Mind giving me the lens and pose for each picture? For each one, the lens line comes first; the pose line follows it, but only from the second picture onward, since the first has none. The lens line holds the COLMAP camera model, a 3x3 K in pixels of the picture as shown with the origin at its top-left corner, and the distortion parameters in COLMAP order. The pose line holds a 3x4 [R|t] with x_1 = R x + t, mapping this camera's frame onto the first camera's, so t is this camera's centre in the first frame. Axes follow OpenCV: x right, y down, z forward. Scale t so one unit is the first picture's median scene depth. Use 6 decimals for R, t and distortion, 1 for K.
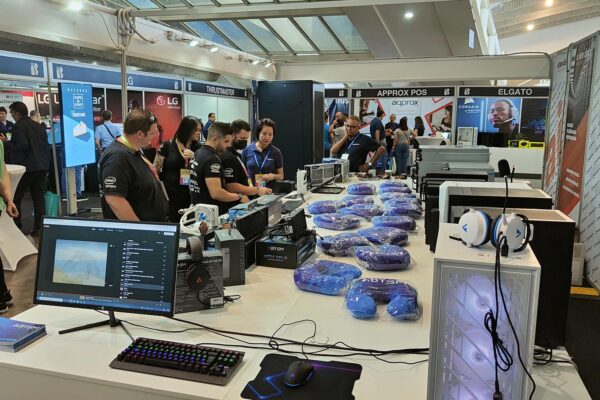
lens RADIAL K [[512.7, 0, 299.8], [0, 512.7, 201.0], [0, 0, 1]] dist [0.006661, -0.004714]
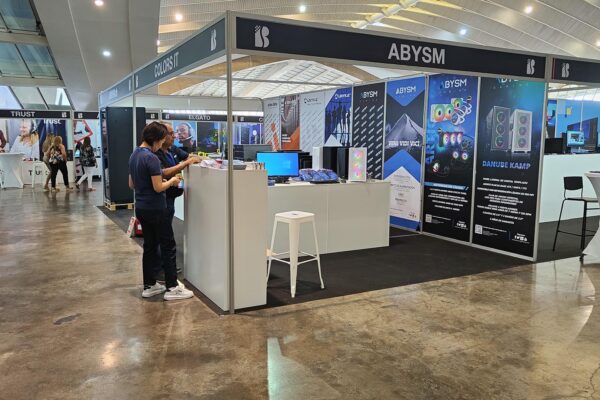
lens RADIAL K [[512.7, 0, 298.5], [0, 512.7, 199.5], [0, 0, 1]] dist [0.006661, -0.004714]
pose [[0.733219, -0.081137, 0.675134, -0.326535], [0.113967, 0.993475, -0.004377, 0.047801], [-0.670374, 0.080152, 0.737682, -0.205060]]
